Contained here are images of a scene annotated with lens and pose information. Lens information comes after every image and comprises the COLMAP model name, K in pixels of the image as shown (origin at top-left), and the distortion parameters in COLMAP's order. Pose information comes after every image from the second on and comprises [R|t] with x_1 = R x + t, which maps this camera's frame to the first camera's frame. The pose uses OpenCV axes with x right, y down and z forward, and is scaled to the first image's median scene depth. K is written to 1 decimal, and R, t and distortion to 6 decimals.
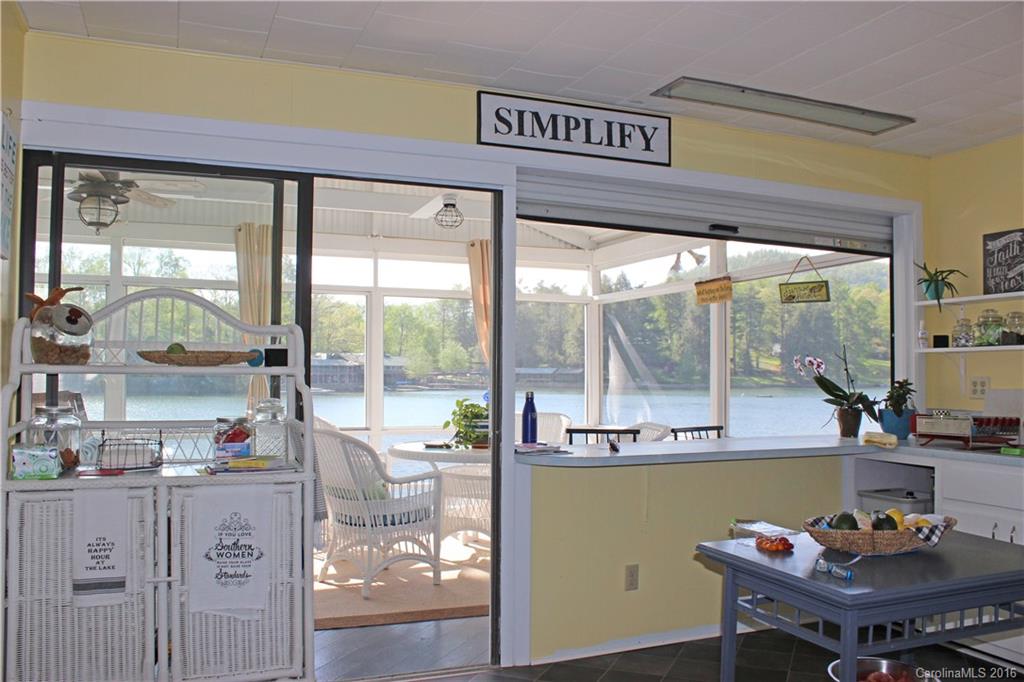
lens RADIAL K [[846.0, 0, 499.7], [0, 846.0, 347.2], [0, 0, 1]] dist [-0.173621, 0.151500]
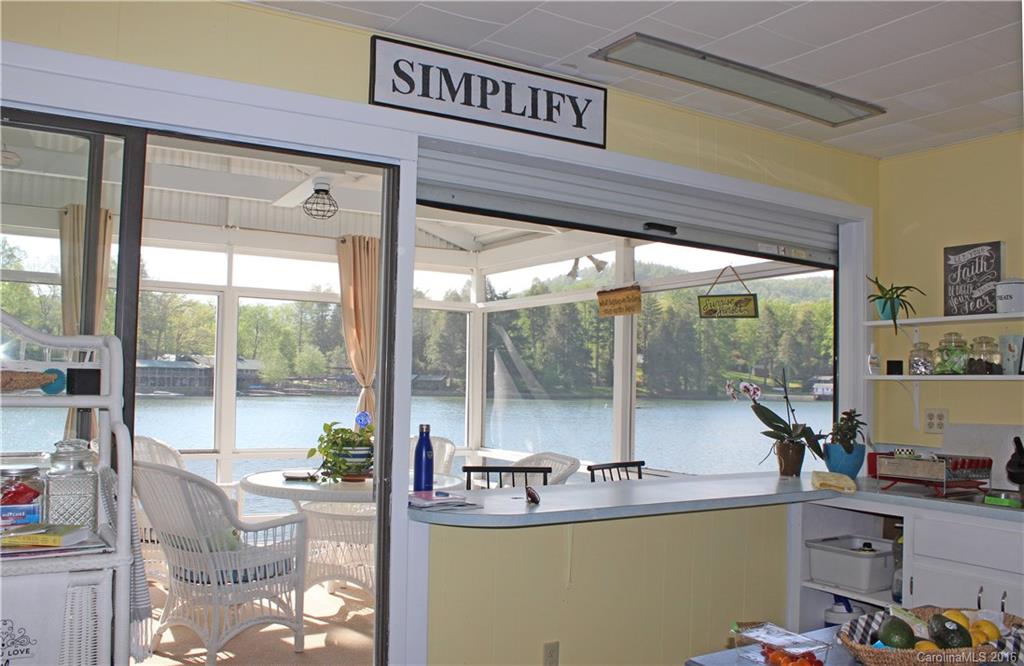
lens RADIAL K [[864.1, 0, 493.3], [0, 864.1, 343.4], [0, 0, 1]] dist [-0.159320, 0.100173]
pose [[0.987760, 0.021983, 0.154425, -0.017452], [-0.020231, 0.999712, -0.012912, -0.008904], [-0.154664, 0.009629, 0.987920, 0.124847]]
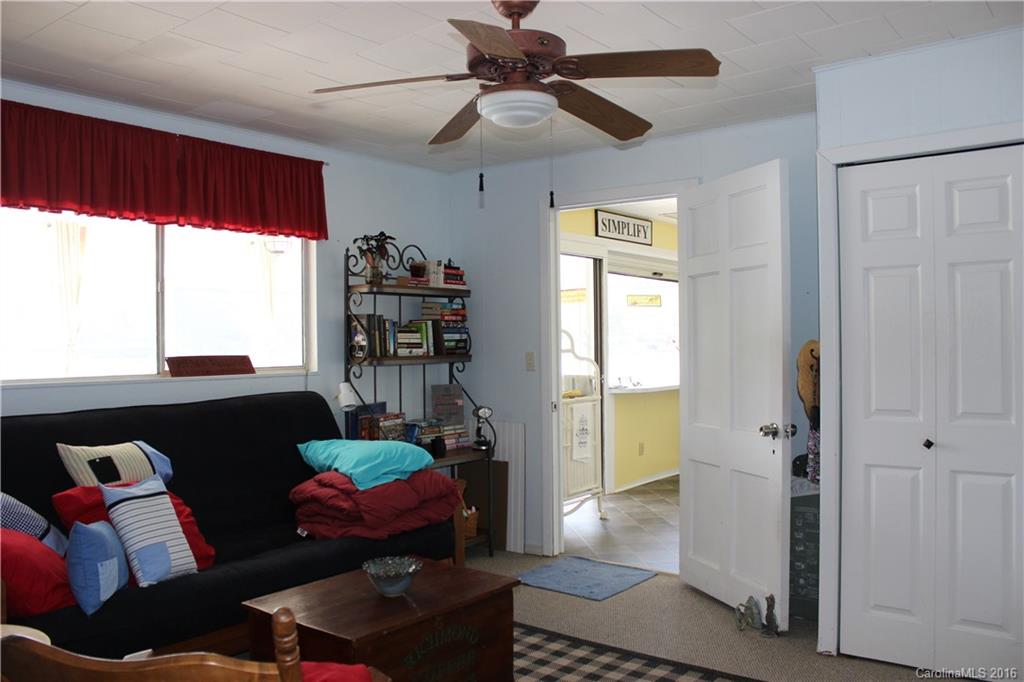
lens RADIAL K [[846.0, 0, 499.7], [0, 846.0, 347.2], [0, 0, 1]] dist [-0.173621, 0.151500]
pose [[0.871122, -0.019823, 0.490666, -0.708154], [0.002763, 0.999367, 0.035470, -0.028604], [-0.491058, -0.029543, 0.870626, -0.376309]]
